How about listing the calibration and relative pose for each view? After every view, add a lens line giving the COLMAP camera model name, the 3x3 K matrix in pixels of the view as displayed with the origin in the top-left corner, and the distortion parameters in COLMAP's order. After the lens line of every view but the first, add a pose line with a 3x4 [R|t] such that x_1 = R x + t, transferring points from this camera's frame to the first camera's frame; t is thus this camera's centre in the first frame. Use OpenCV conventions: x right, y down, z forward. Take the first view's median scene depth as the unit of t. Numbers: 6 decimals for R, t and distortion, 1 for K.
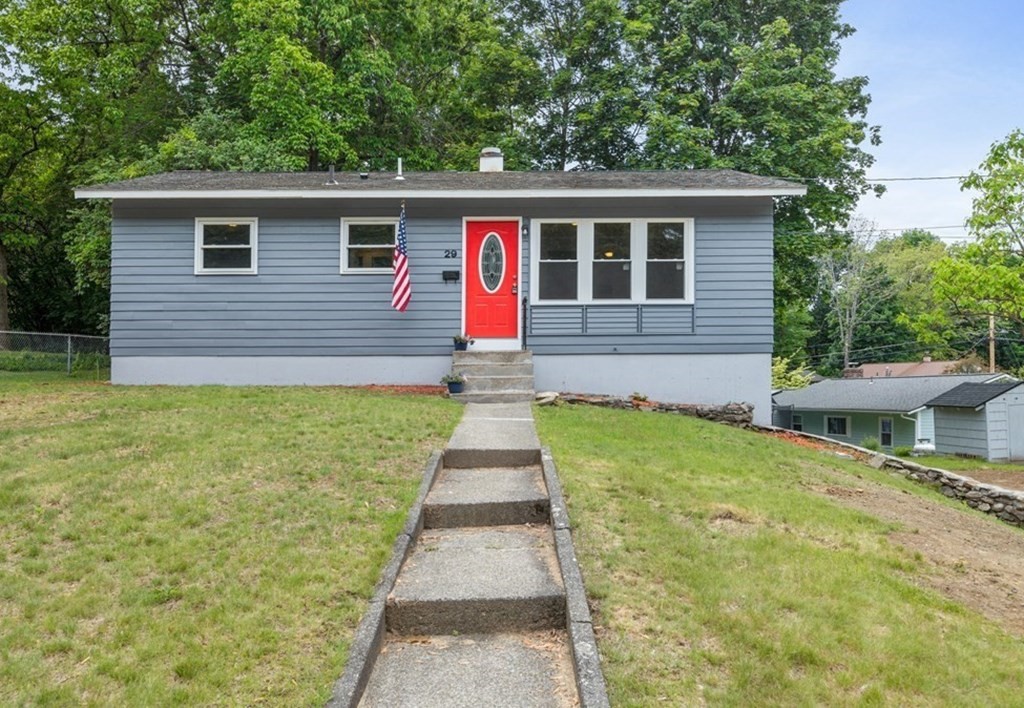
lens RADIAL K [[835.5, 0, 511.4], [0, 835.5, 359.9], [0, 0, 1]] dist [0.010486, 0.001056]
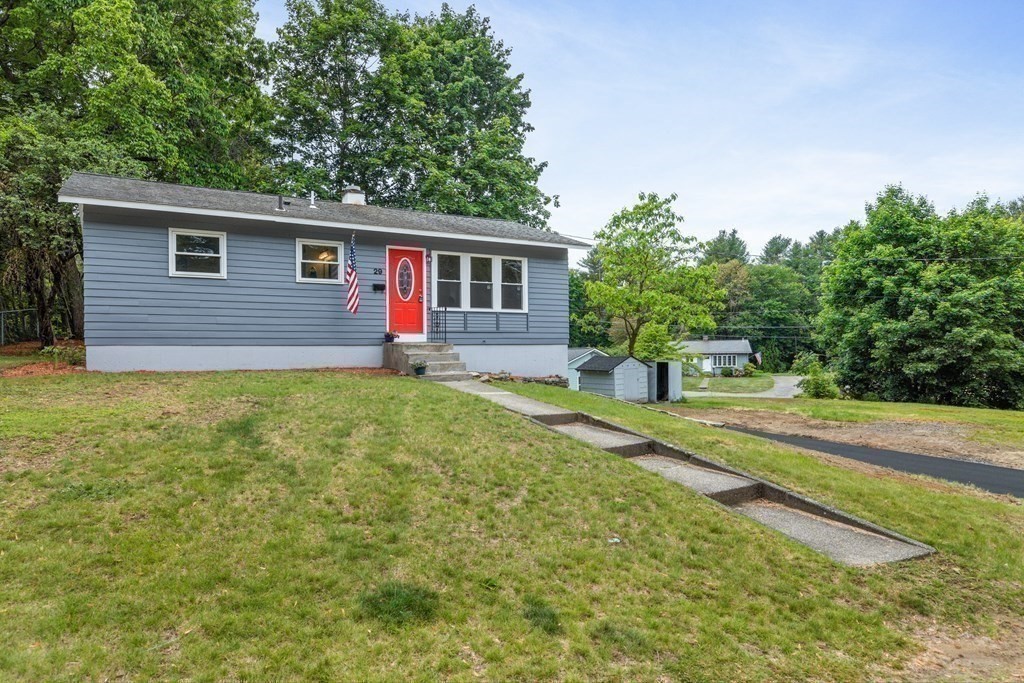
lens RADIAL K [[647.5, 0, 513.9], [0, 647.5, 342.5], [0, 0, 1]] dist [-0.001603, -0.000404]
pose [[0.858128, 0.004425, 0.513416, -0.427769], [-0.015870, 0.999714, 0.017909, -0.032600], [-0.513190, -0.023516, 0.857953, -0.033397]]
